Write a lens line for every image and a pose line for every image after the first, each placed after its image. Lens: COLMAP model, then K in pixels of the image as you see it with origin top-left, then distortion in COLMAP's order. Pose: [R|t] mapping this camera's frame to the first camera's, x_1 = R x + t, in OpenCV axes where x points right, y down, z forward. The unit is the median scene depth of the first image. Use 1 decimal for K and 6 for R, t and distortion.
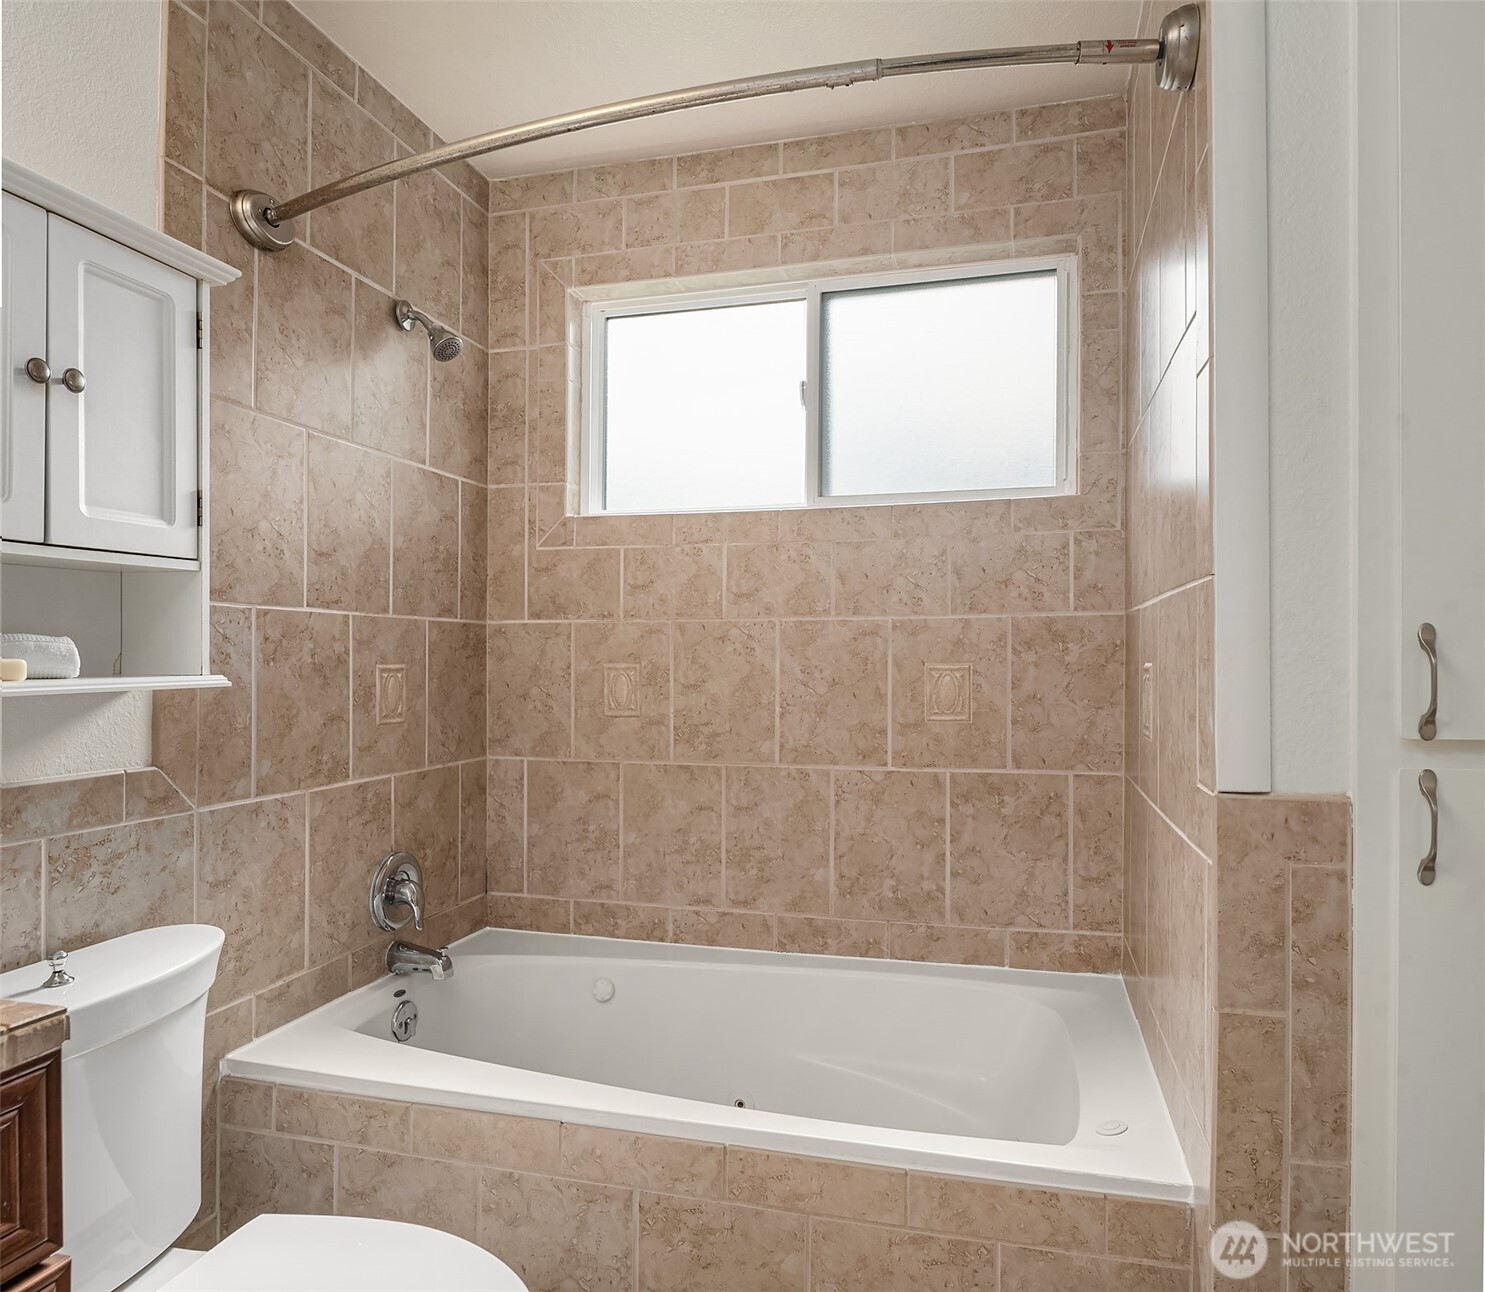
lens RADIAL K [[992.7, 0, 744.7], [0, 992.7, 673.0], [0, 0, 1]] dist [0.000156, -0.002034]
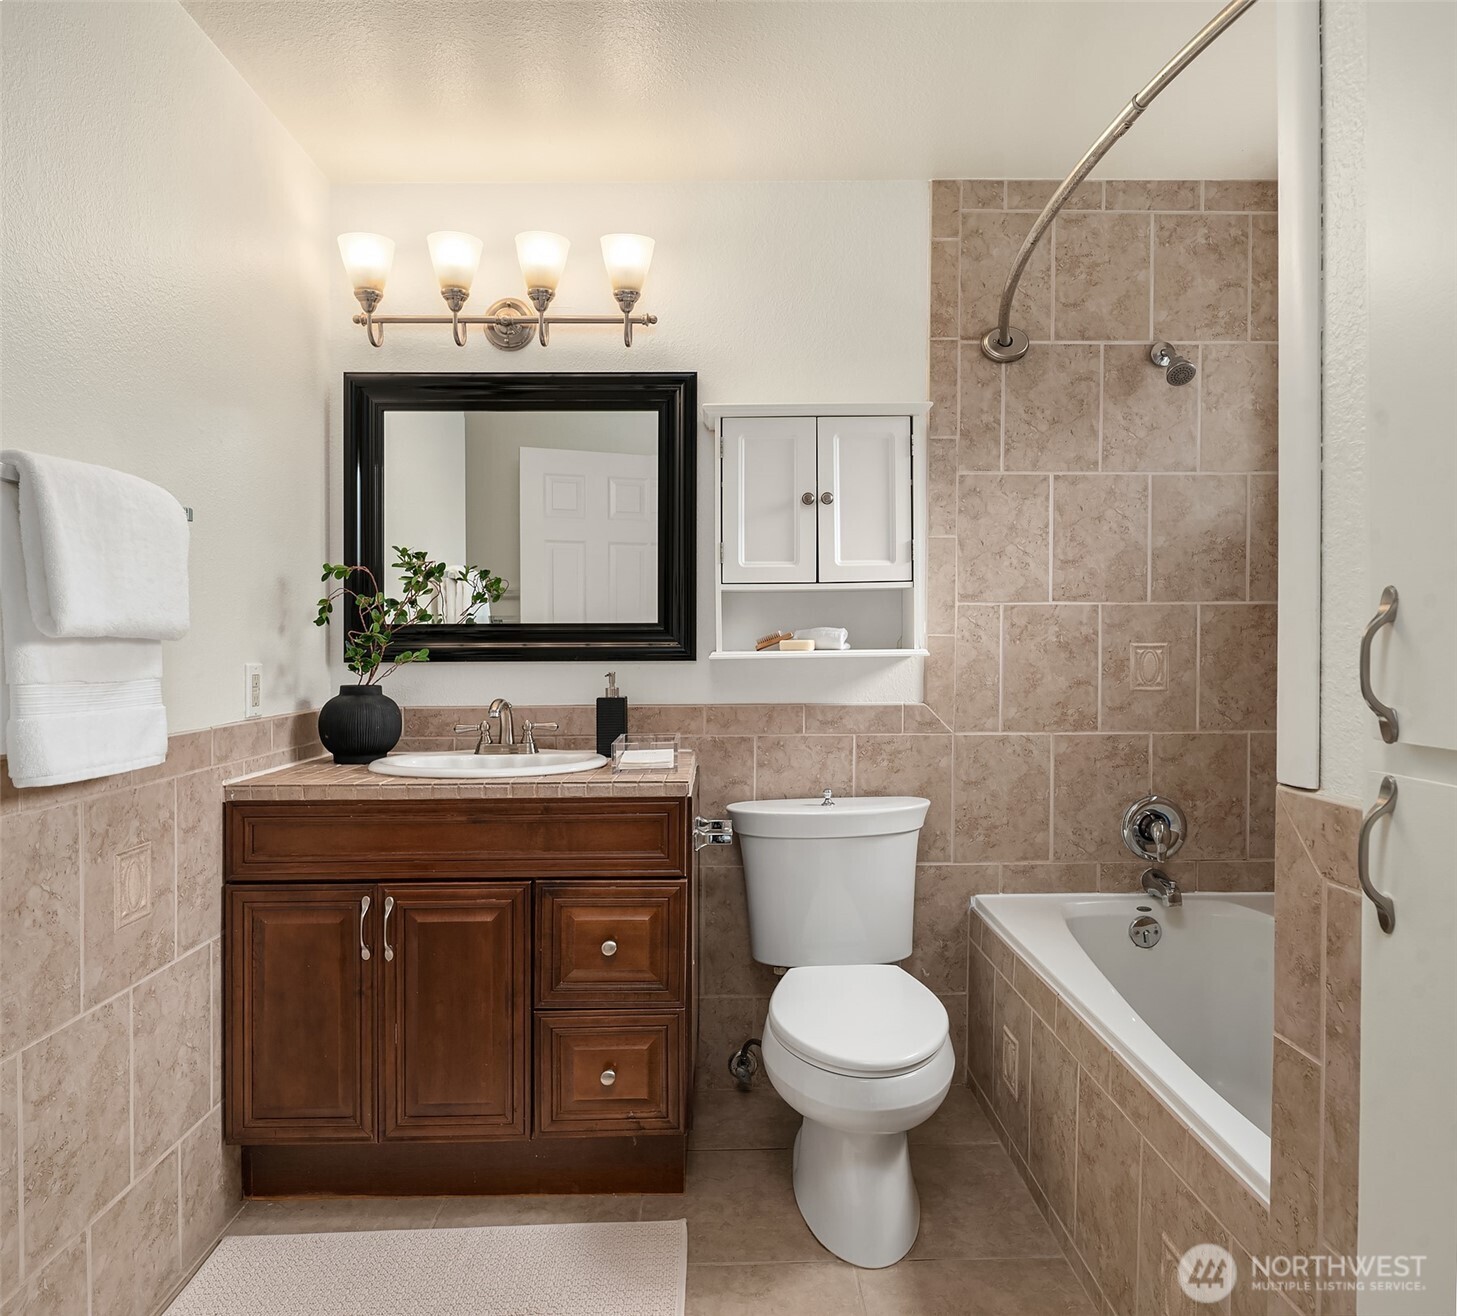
lens RADIAL K [[964.6, 0, 728.5], [0, 964.6, 658.0], [0, 0, 1]] dist [0.005579, 0.003453]
pose [[0.277897, 0.012618, -0.960528, 0.758234], [-0.007397, 0.999912, 0.010995, 0.001365], [0.960582, 0.004049, 0.277966, 0.193606]]
